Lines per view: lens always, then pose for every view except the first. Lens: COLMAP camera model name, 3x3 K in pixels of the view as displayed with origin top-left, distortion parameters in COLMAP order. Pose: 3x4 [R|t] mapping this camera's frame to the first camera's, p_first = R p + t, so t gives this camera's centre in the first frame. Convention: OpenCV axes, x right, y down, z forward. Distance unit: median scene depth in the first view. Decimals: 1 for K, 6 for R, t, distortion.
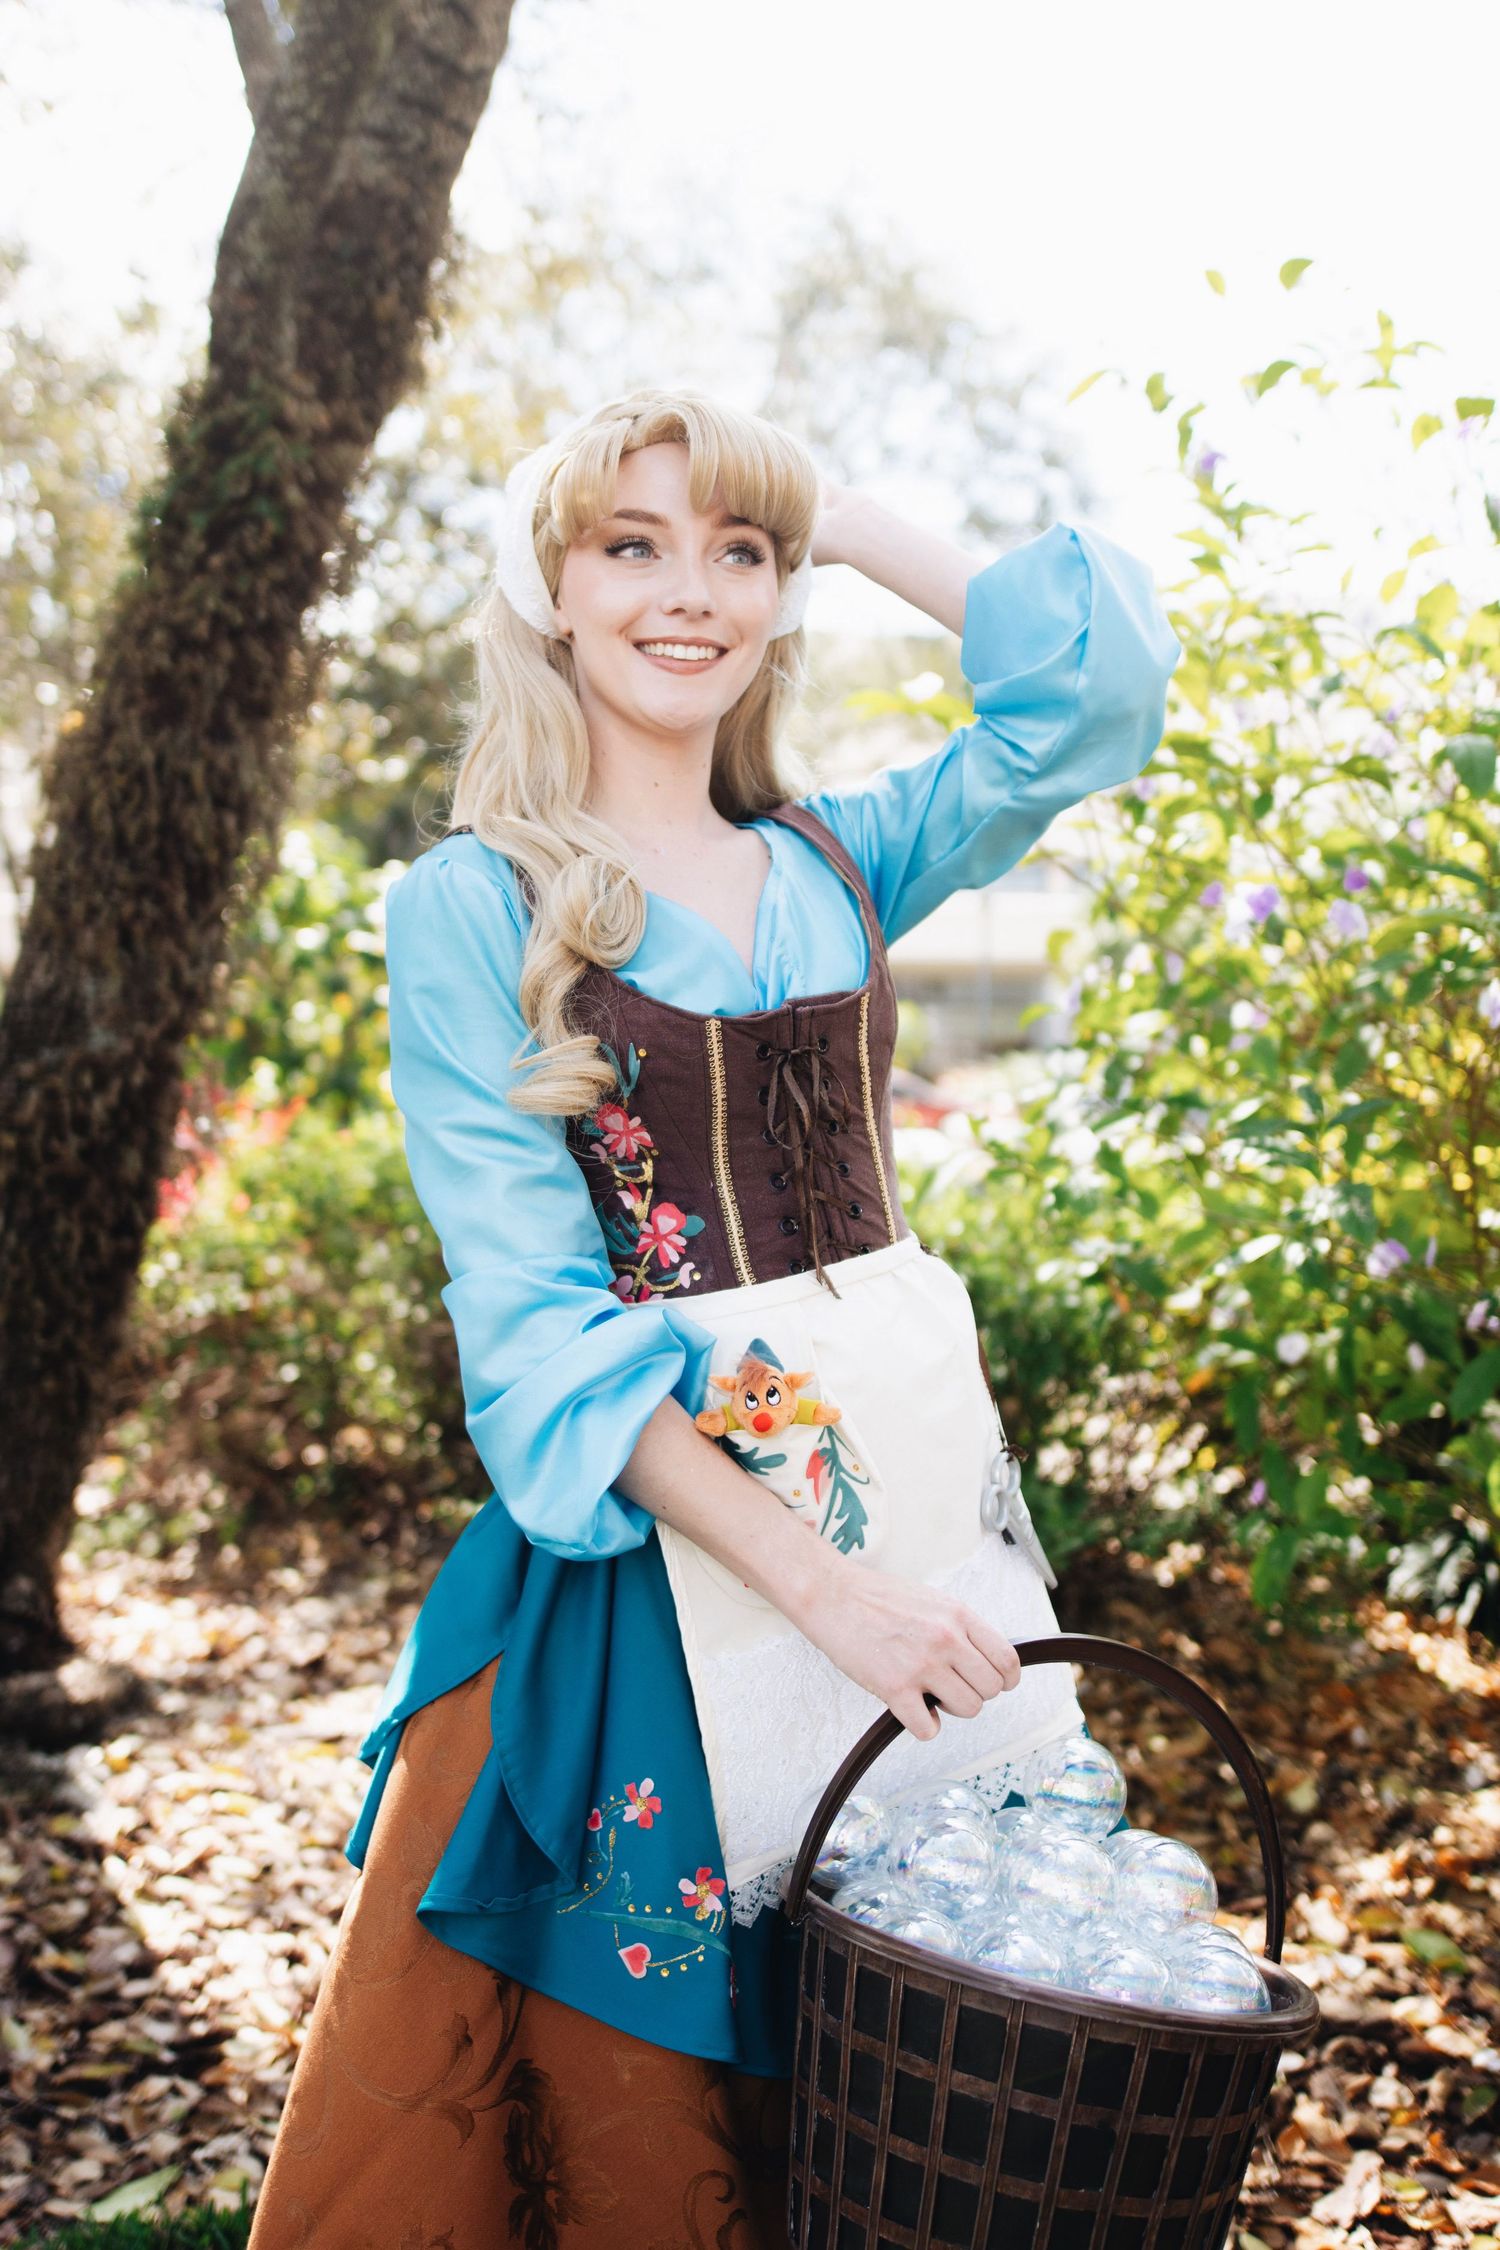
lens RADIAL K [[2065.3, 0, 723.1], [0, 2065.3, 1101.8], [0, 0, 1]] dist [-0.004339, -0.020949]
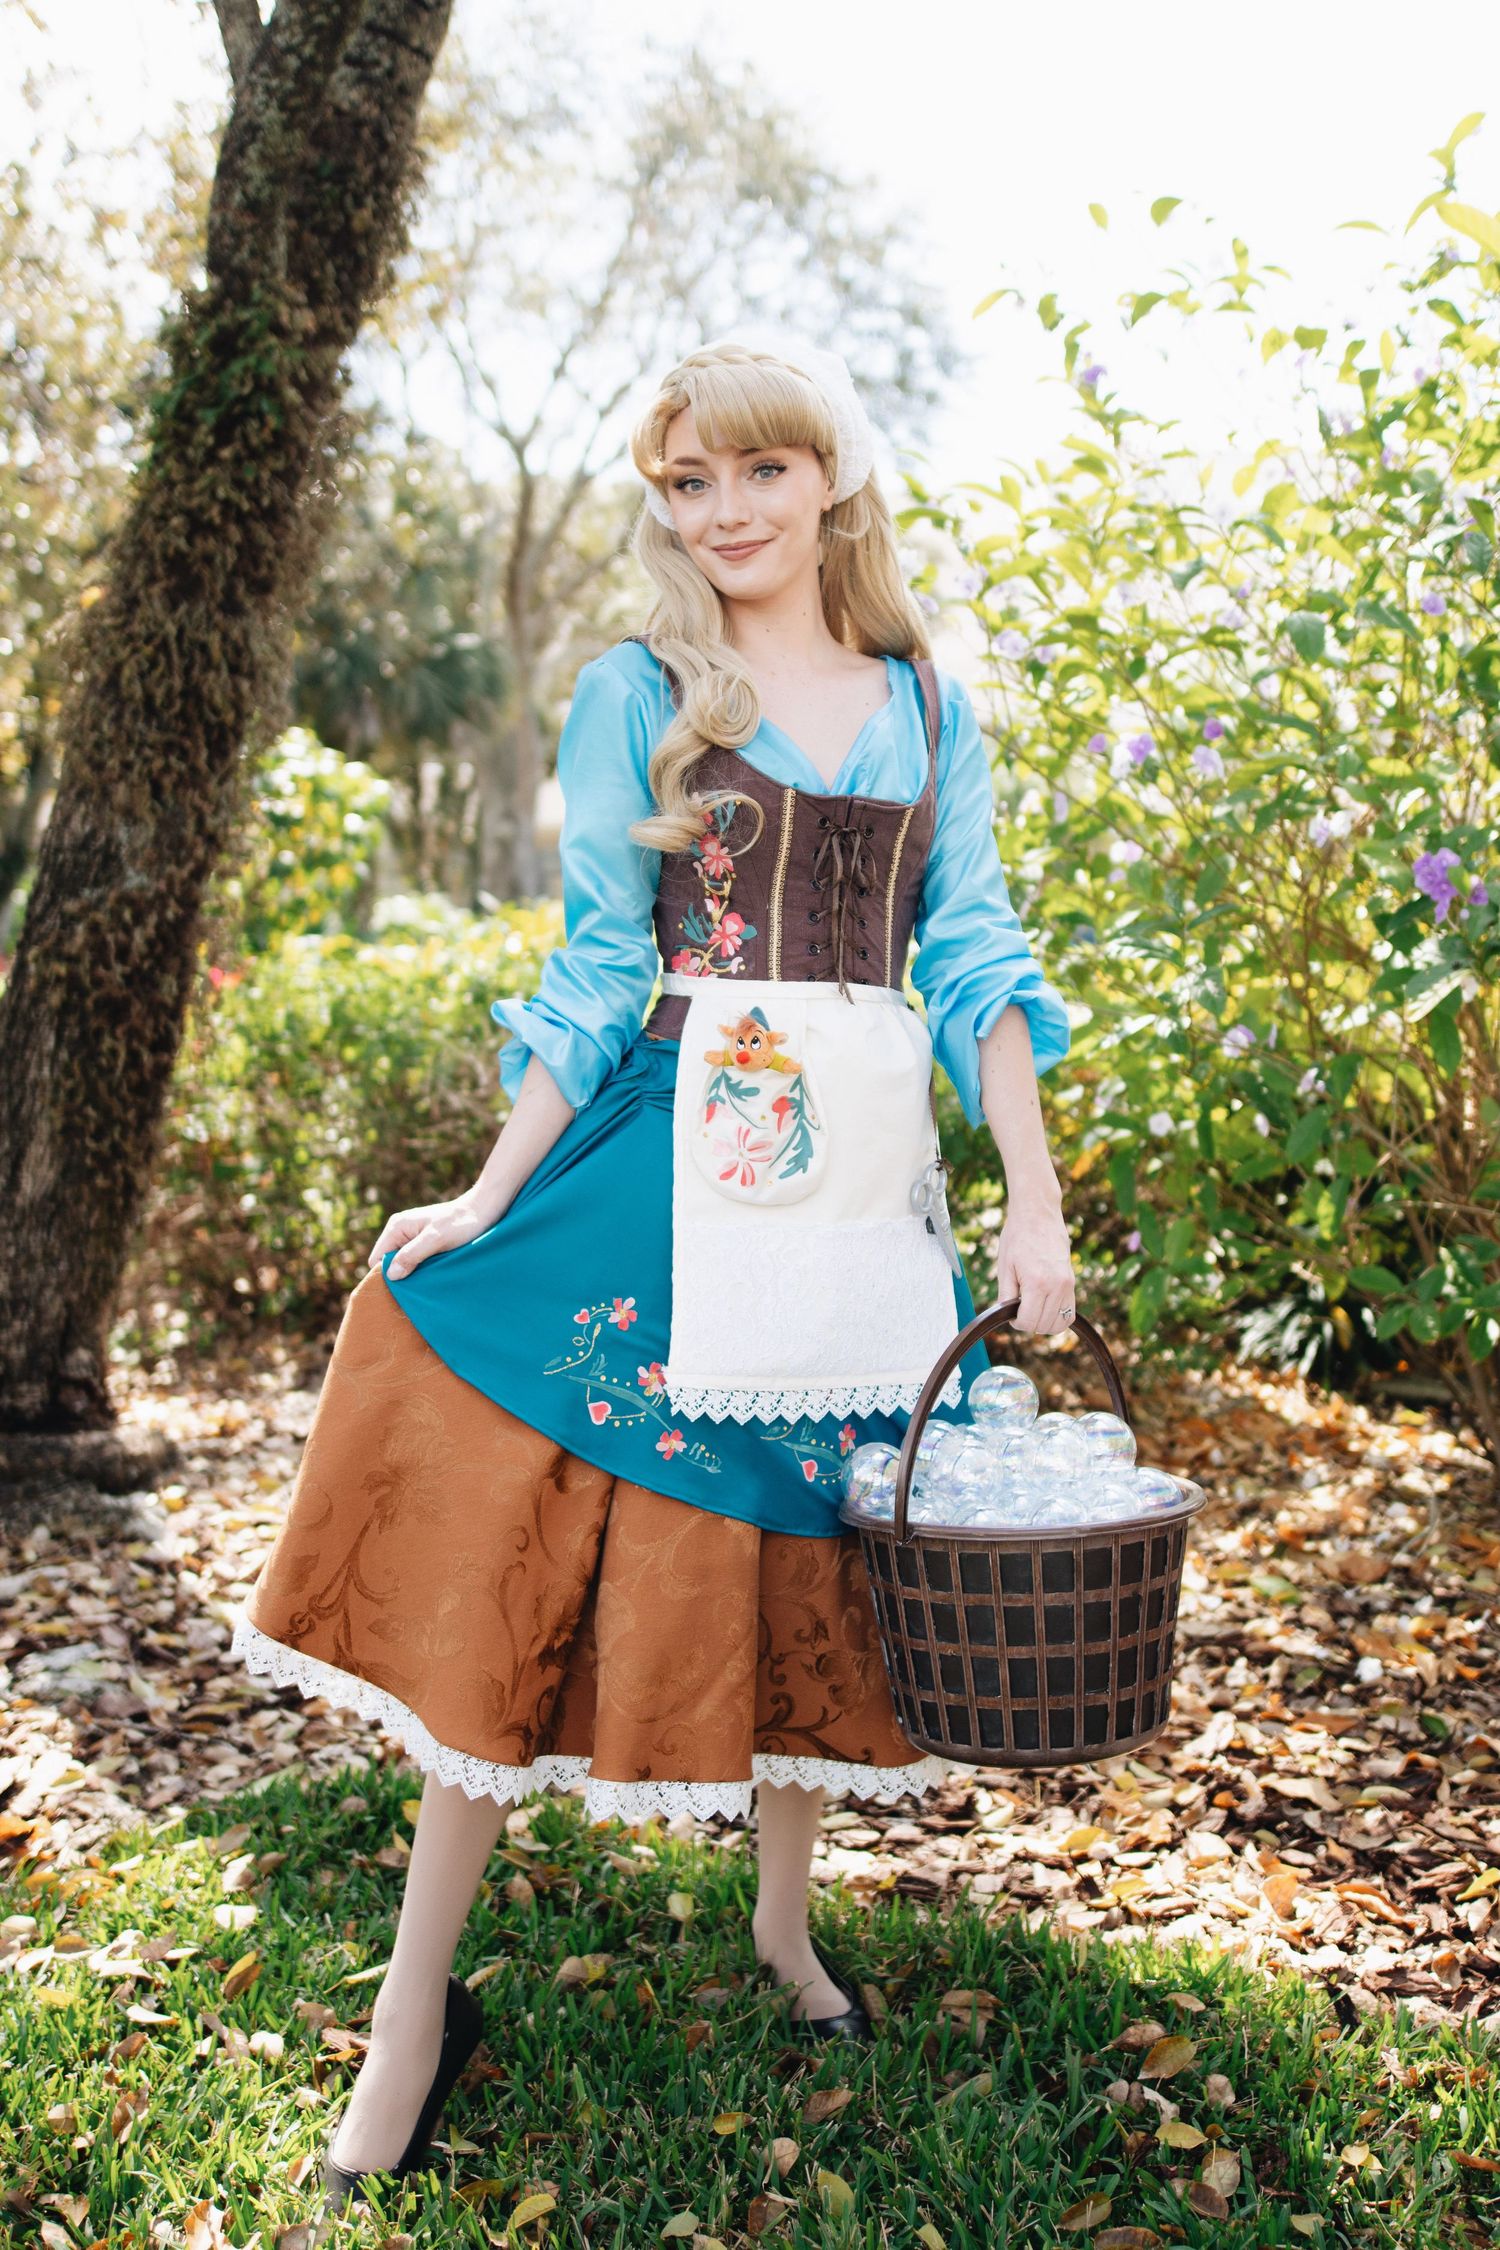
lens RADIAL K [[2048.5, 0, 758.3], [0, 2048.5, 1106.5], [0, 0, 1]] dist [-0.010158, -0.014328]
pose [[0.996705, -0.020368, 0.078518, -0.050256], [0.014942, 0.997499, 0.069081, 0.021896], [-0.079729, -0.067680, 0.994516, -0.161244]]
